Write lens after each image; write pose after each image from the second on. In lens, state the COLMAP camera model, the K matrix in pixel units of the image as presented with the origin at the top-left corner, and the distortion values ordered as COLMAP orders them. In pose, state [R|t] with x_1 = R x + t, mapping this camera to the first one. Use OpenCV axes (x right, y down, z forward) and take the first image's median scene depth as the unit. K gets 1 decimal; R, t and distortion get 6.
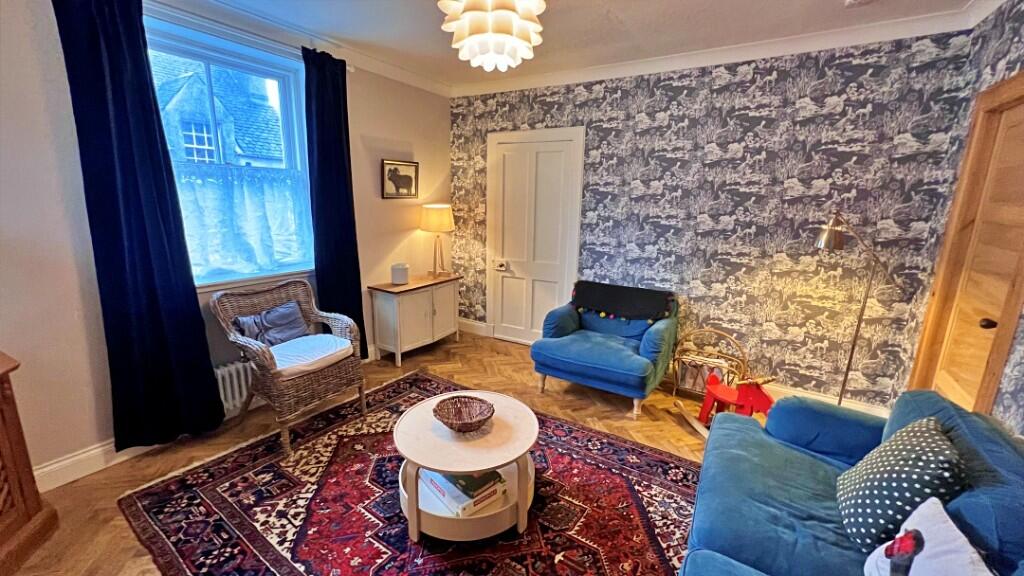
lens RADIAL K [[408.8, 0, 513.5], [0, 408.8, 285.9], [0, 0, 1]] dist [-0.003617, 0.000752]
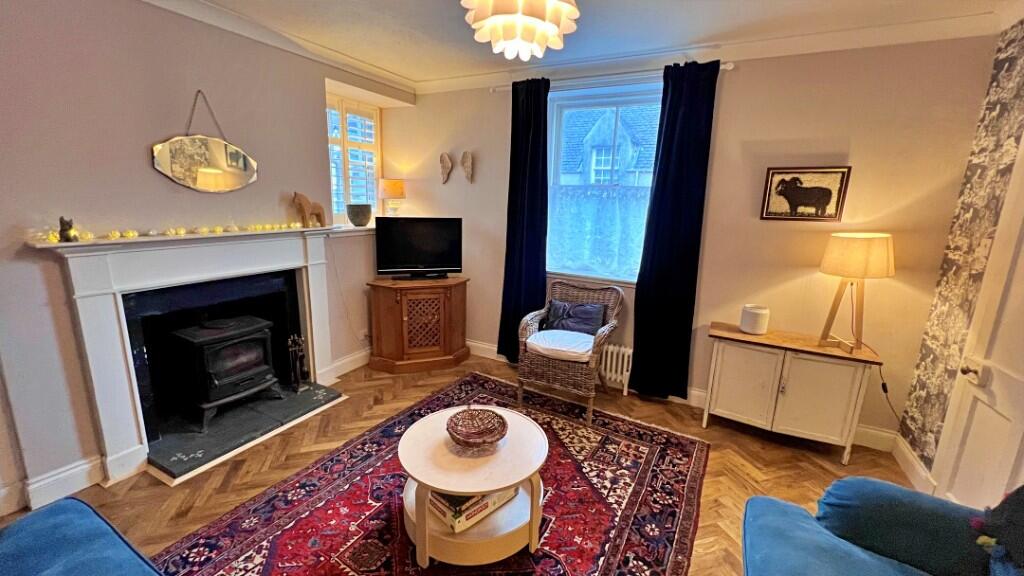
lens RADIAL K [[408.8, 0, 512.6], [0, 408.8, 287.1], [0, 0, 1]] dist [-0.003617, 0.000752]
pose [[0.067769, 0.186618, -0.980092, 0.460389], [-0.245340, 0.955304, 0.164934, -0.112495], [0.967065, 0.229279, 0.110525, 0.535538]]
